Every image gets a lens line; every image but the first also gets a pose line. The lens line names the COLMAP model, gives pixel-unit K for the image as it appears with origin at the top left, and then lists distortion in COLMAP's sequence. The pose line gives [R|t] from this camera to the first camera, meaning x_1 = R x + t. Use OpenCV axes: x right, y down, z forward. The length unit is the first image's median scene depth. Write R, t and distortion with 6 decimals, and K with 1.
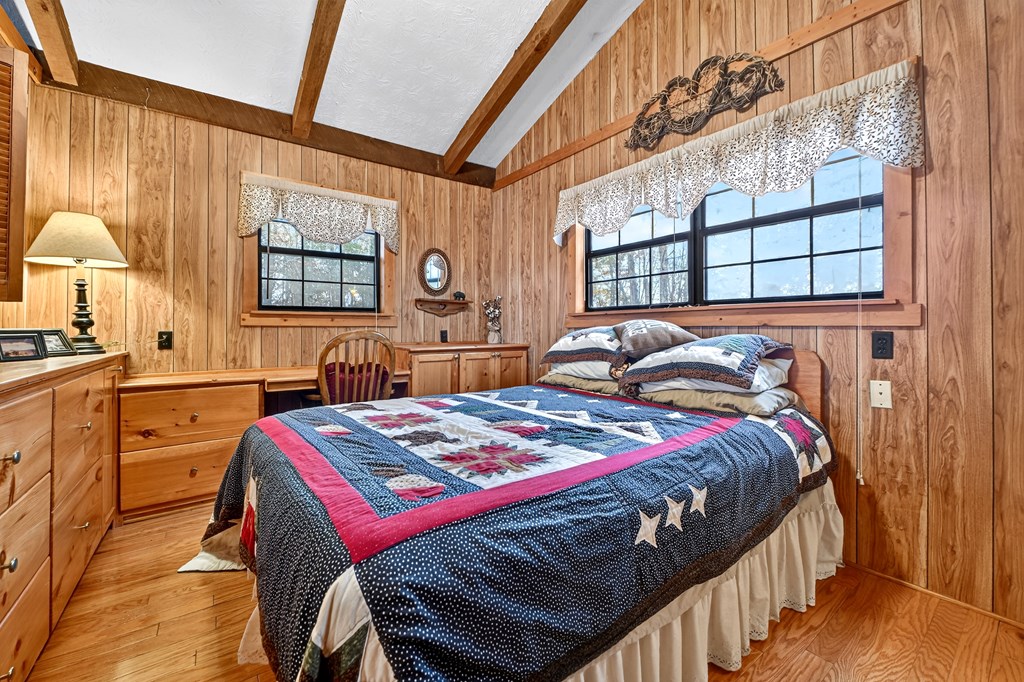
lens RADIAL K [[408.9, 0, 509.1], [0, 408.9, 323.7], [0, 0, 1]] dist [-0.010116, -0.000247]
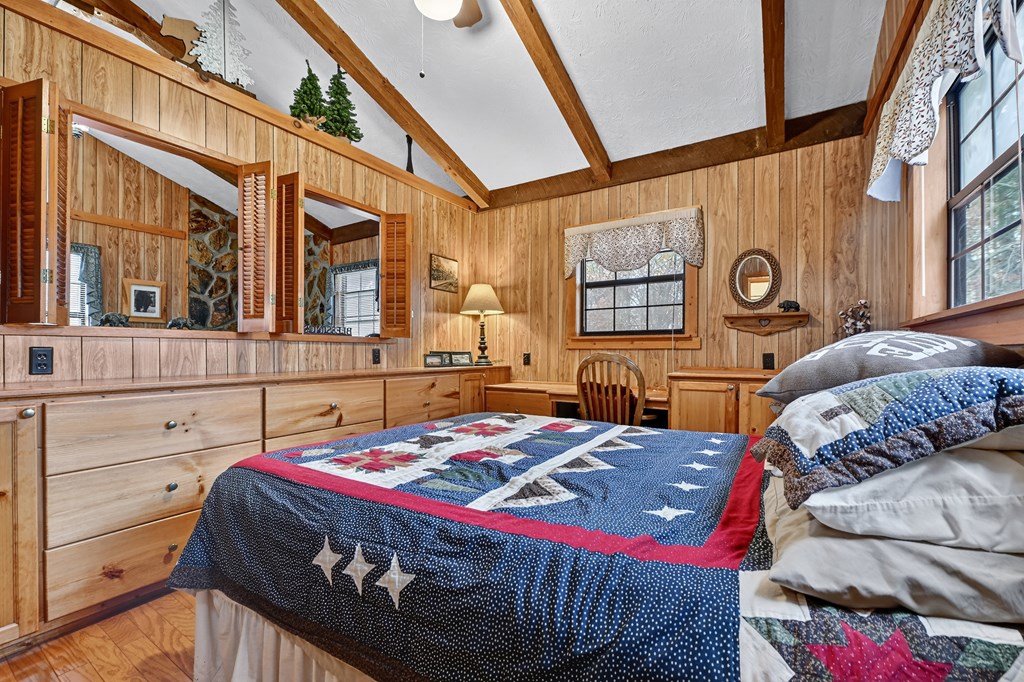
lens RADIAL K [[407.8, 0, 510.0], [0, 407.8, 351.2], [0, 0, 1]] dist [-0.009625, -0.000335]
pose [[0.402717, 0.001072, -0.915324, 0.460178], [0.011834, 0.999910, 0.006377, 0.002919], [0.915248, -0.013400, 0.402668, 0.334061]]
